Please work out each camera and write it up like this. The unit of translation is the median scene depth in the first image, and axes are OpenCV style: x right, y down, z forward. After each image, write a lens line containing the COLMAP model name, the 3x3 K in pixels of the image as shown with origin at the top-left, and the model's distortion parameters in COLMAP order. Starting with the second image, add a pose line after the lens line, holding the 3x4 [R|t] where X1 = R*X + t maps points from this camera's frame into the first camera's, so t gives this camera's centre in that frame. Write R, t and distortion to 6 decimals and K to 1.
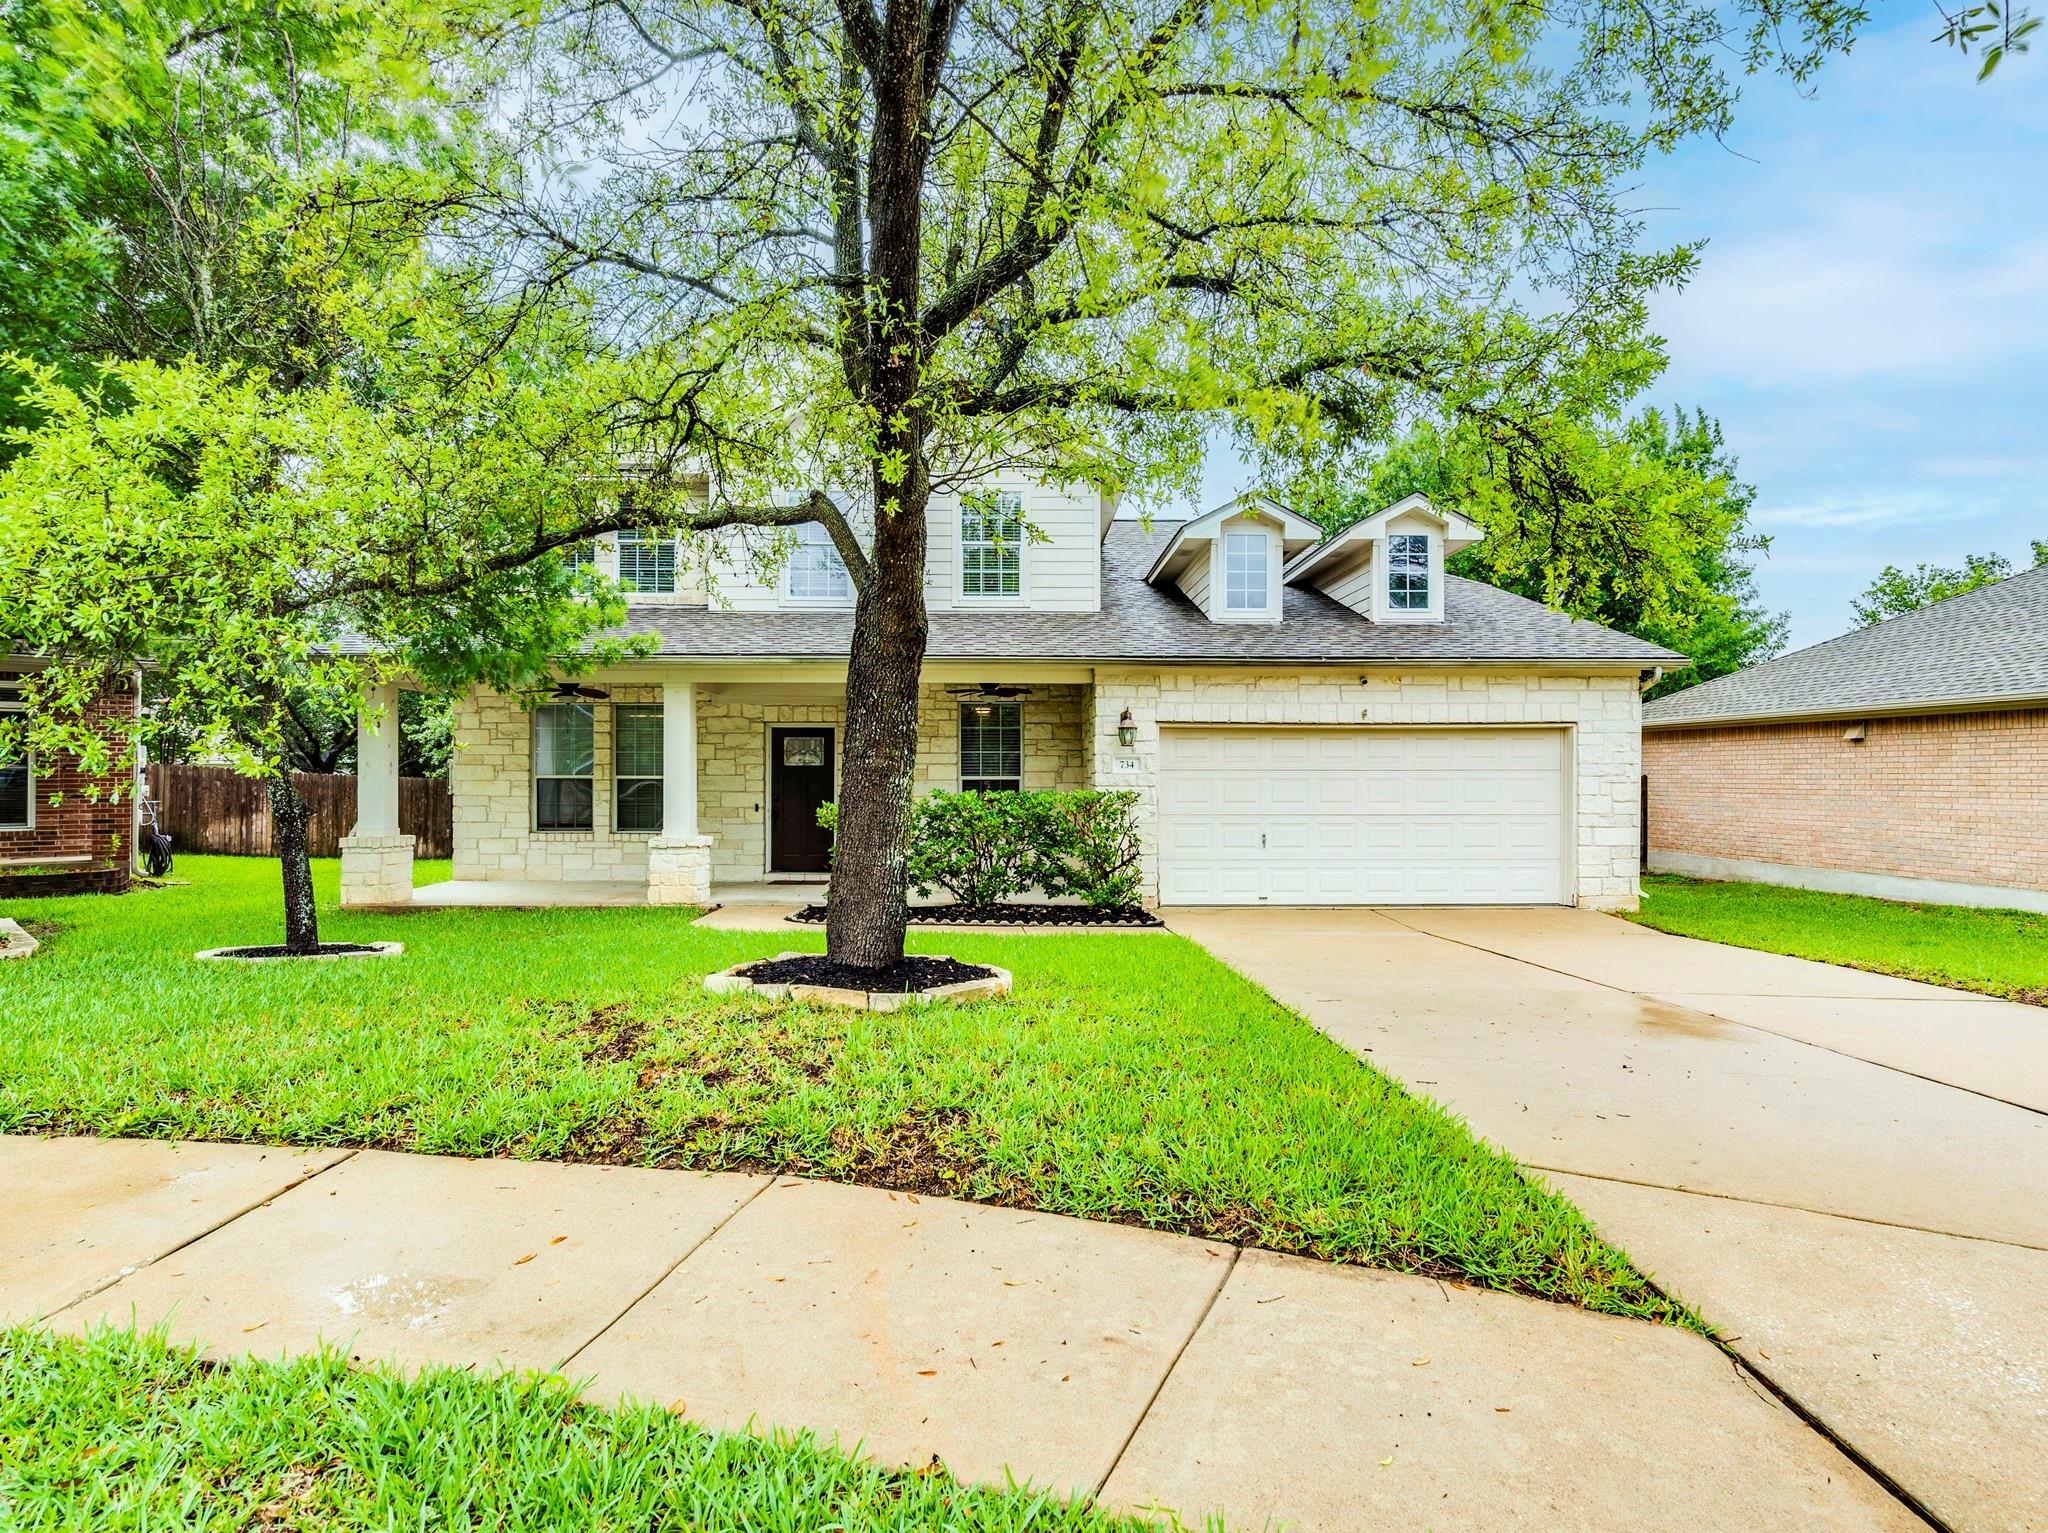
lens RADIAL K [[1065.0, 0, 1008.6], [0, 1065.0, 763.6], [0, 0, 1]] dist [0.002519, 0.001022]
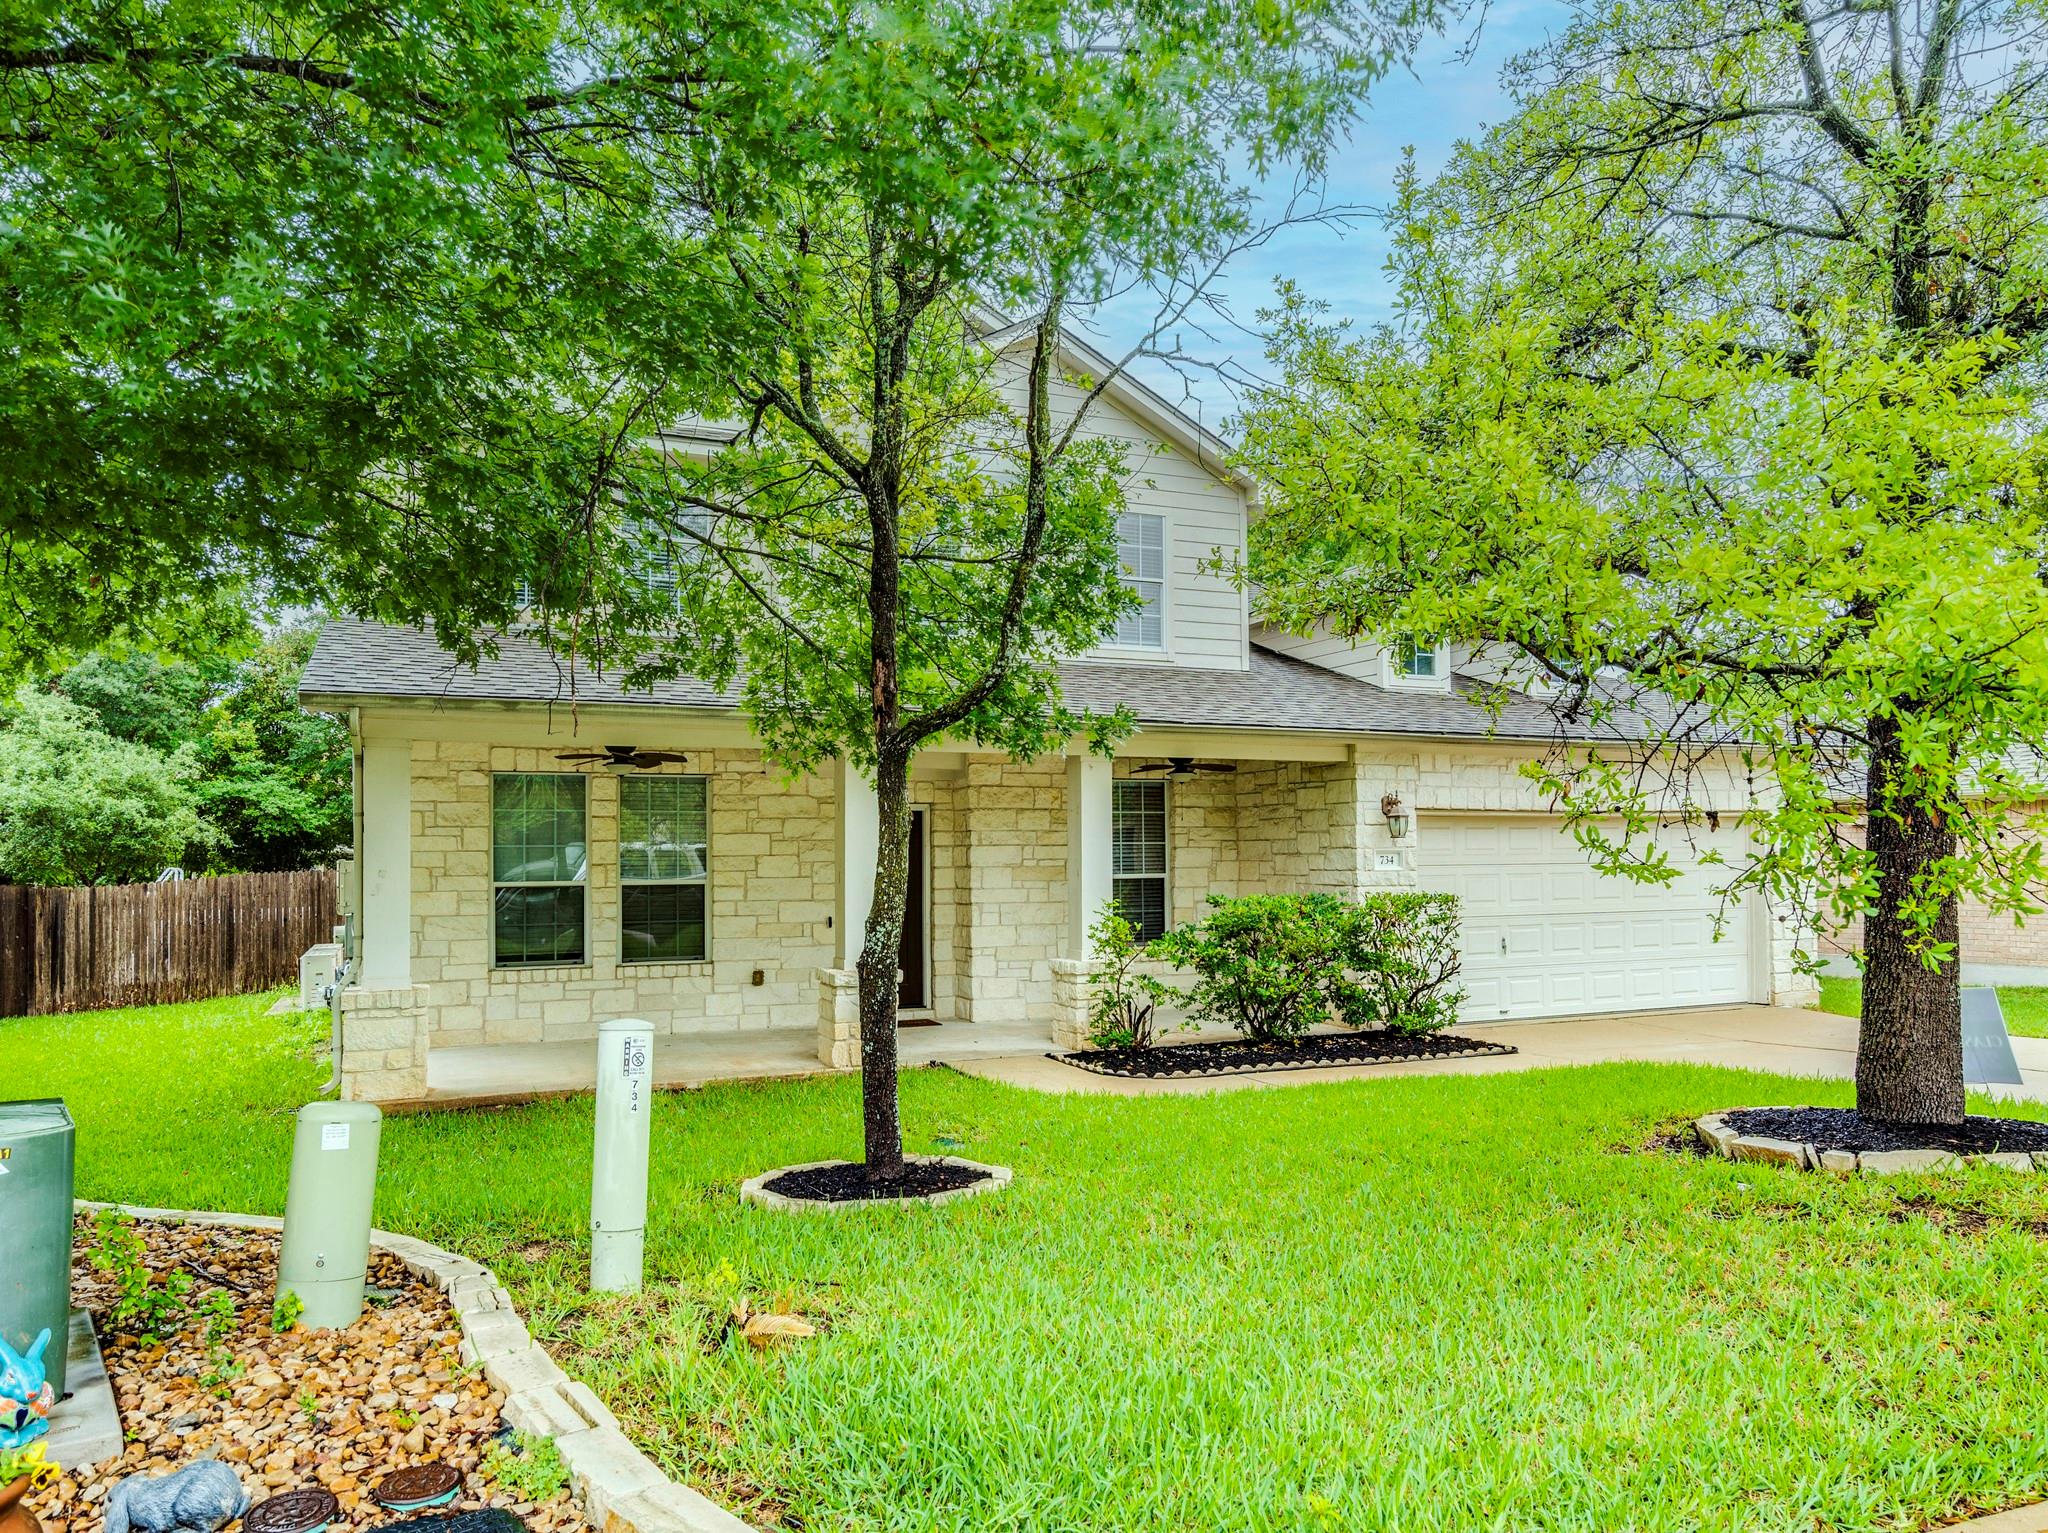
lens RADIAL K [[1370.6, 0, 1012.9], [0, 1370.6, 810.5], [0, 0, 1]] dist [0.024098, -0.004056]
pose [[0.924530, 0.003133, 0.381096, -0.521614], [0.004965, 0.999782, -0.020264, -0.016065], [-0.381077, 0.020626, 0.924313, 0.108502]]
